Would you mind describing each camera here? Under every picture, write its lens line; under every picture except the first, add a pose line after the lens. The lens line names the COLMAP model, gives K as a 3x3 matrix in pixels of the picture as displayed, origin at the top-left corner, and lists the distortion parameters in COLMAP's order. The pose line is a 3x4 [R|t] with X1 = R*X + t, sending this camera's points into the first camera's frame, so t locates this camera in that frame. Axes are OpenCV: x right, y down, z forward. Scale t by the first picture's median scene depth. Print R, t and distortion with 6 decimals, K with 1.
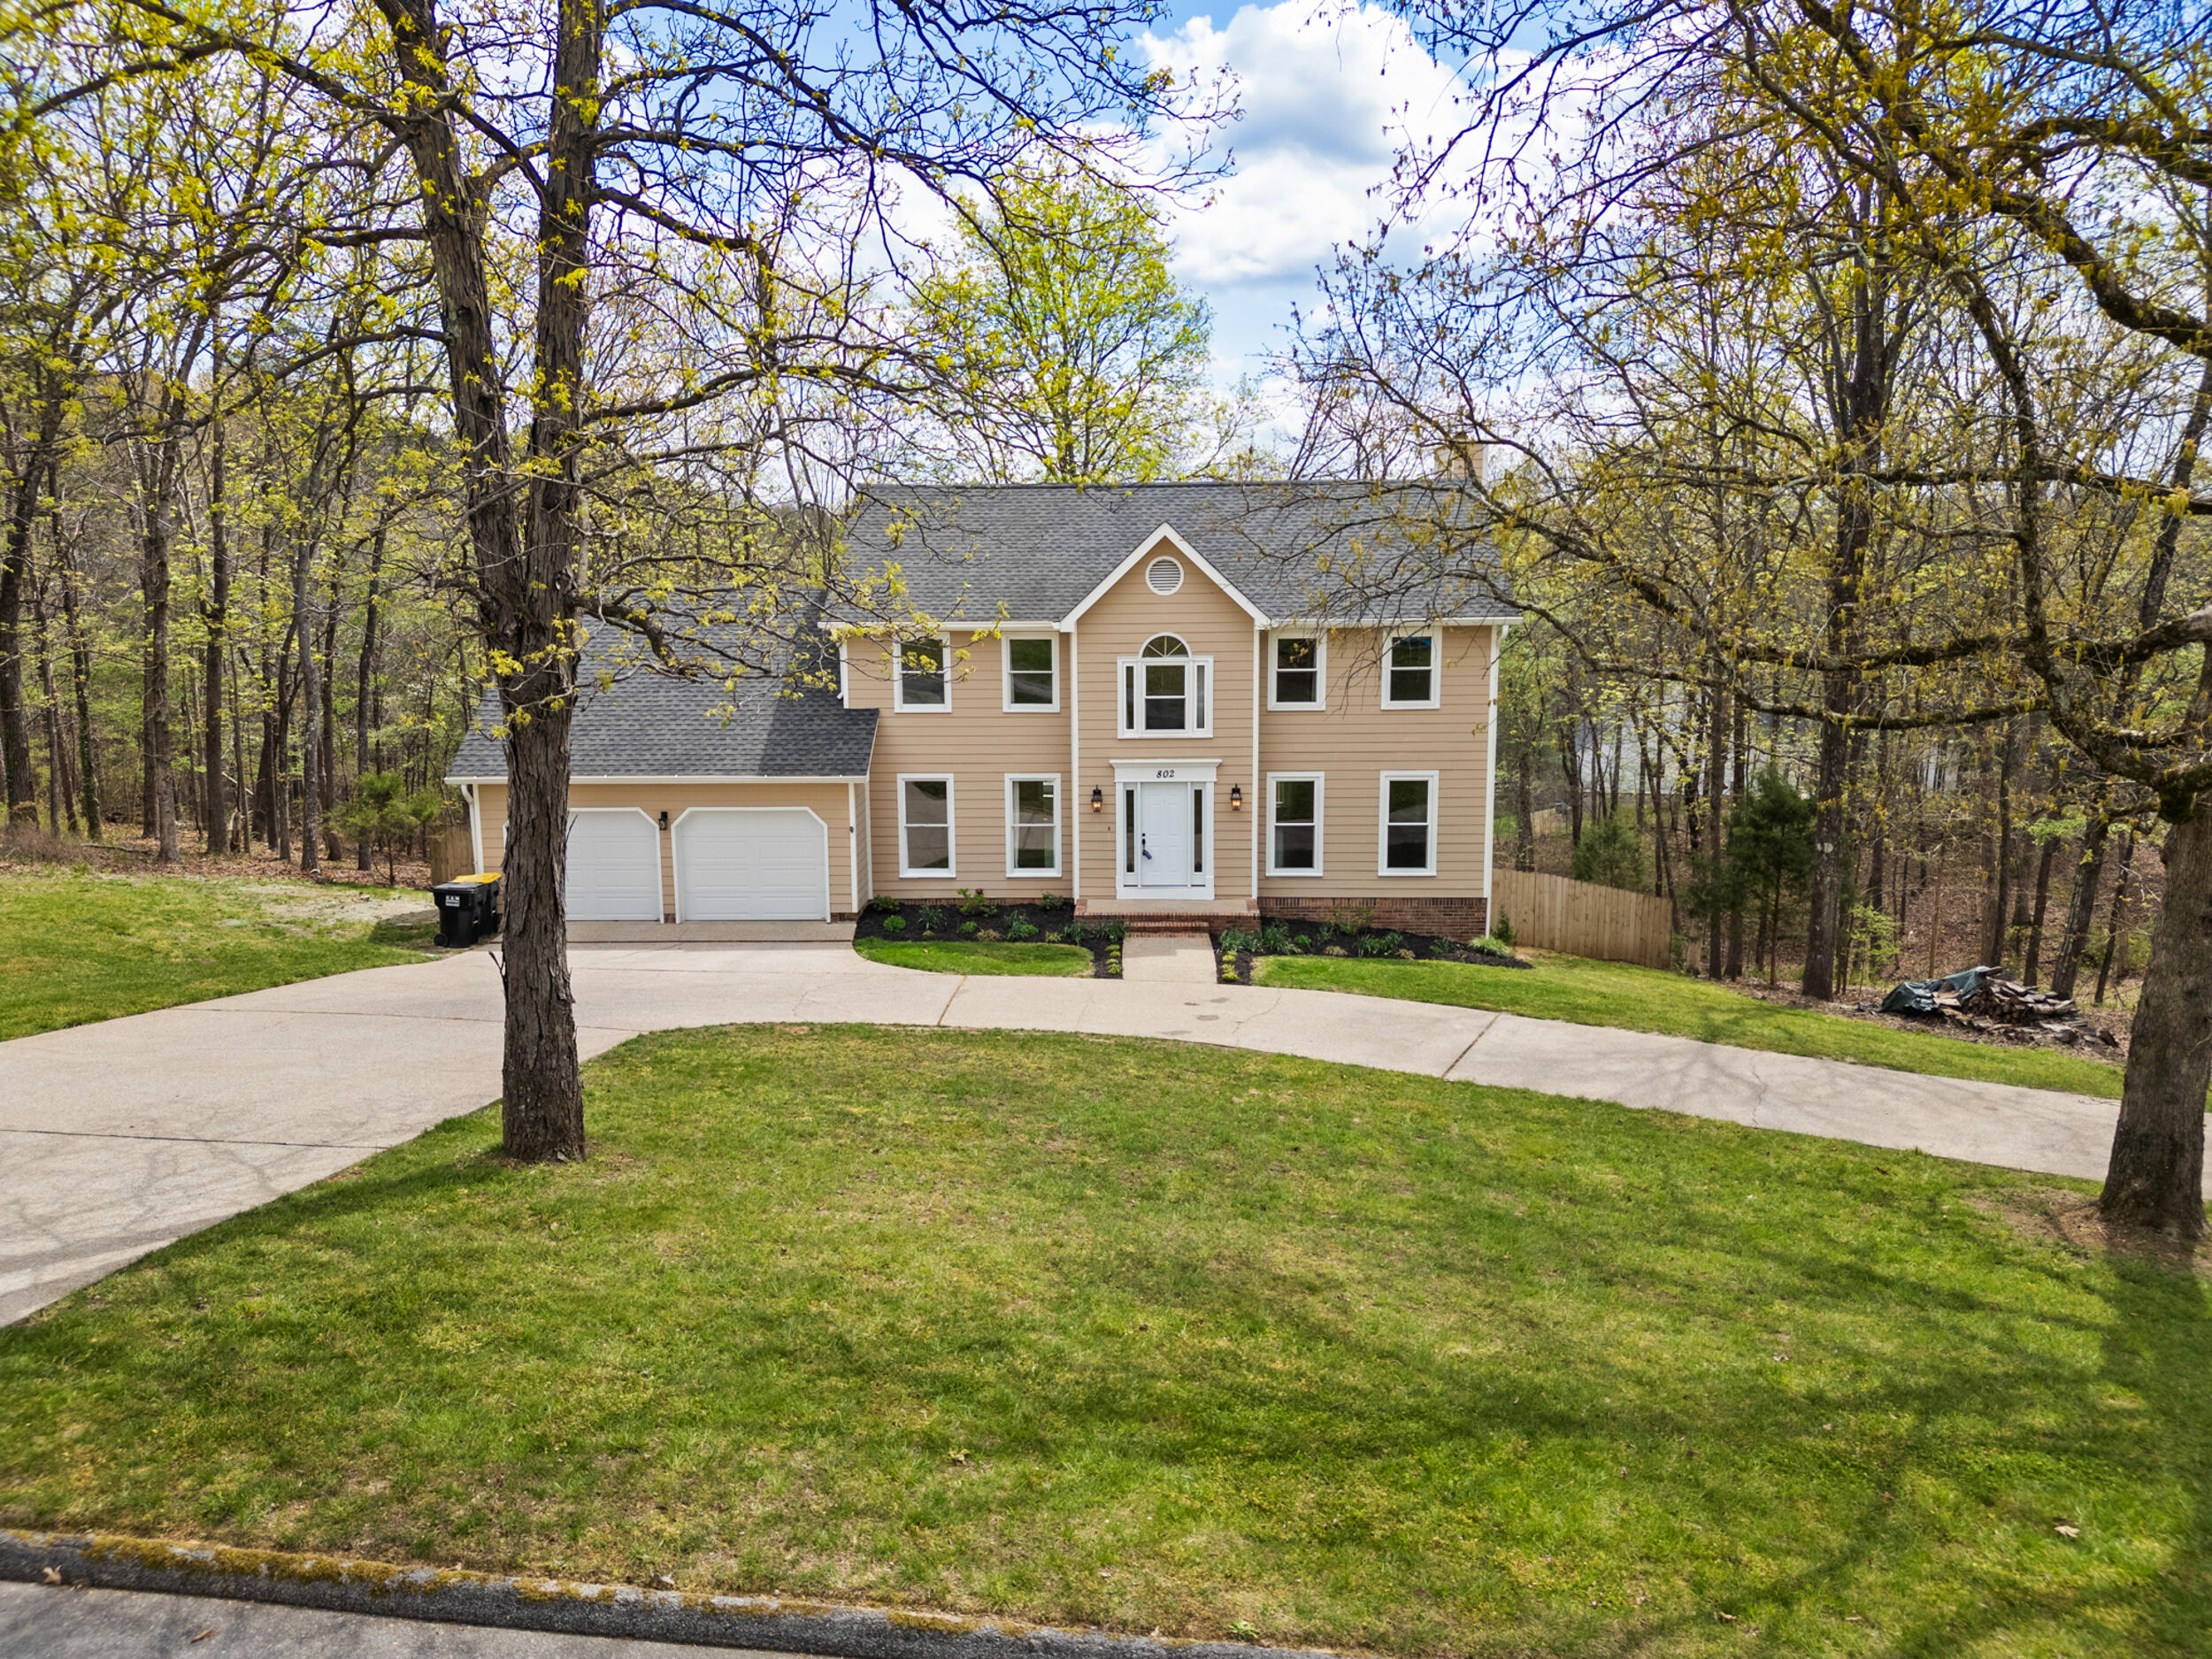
lens RADIAL K [[1547.2, 0, 1106.8], [0, 1547.2, 836.4], [0, 0, 1]] dist [0.028933, -0.006545]
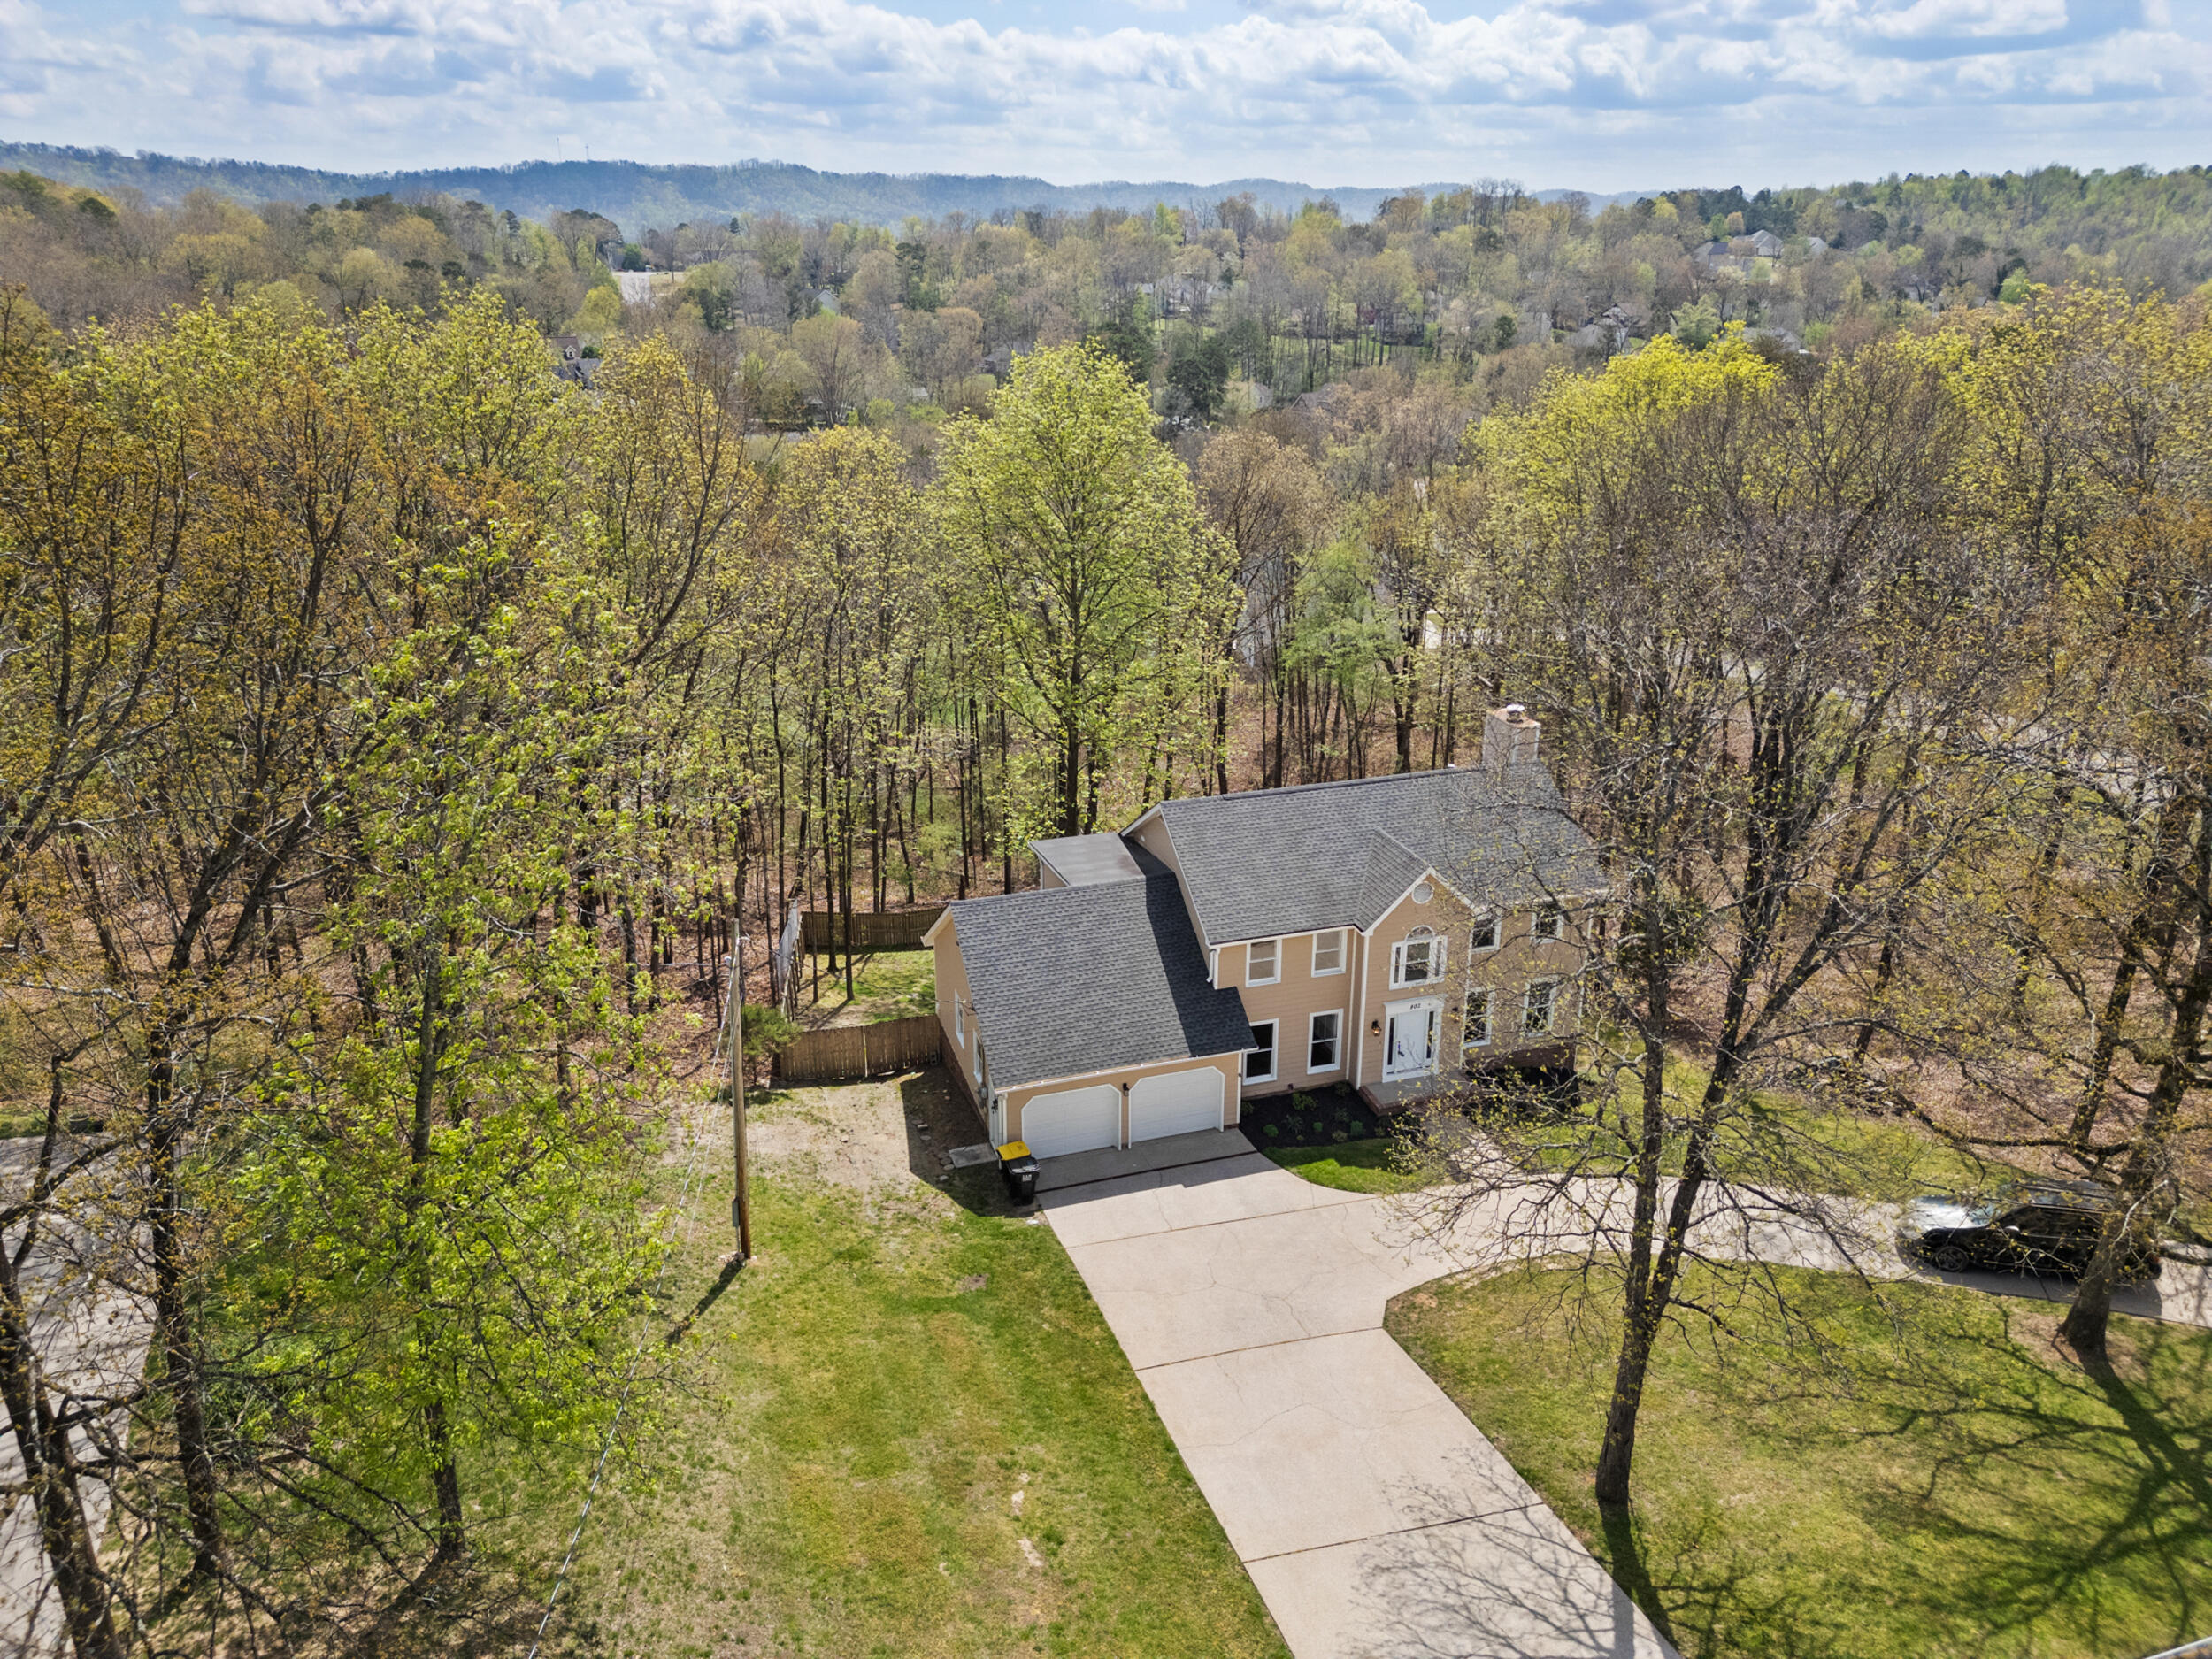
lens RADIAL K [[1547.2, 0, 1086.7], [0, 1547.2, 823.6], [0, 0, 1]] dist [0.028933, -0.006545]
pose [[0.943419, -0.113448, 0.311593, -0.748698], [0.044286, 0.974344, 0.220664, -0.585006], [-0.328633, -0.194379, 0.924239, -0.314356]]
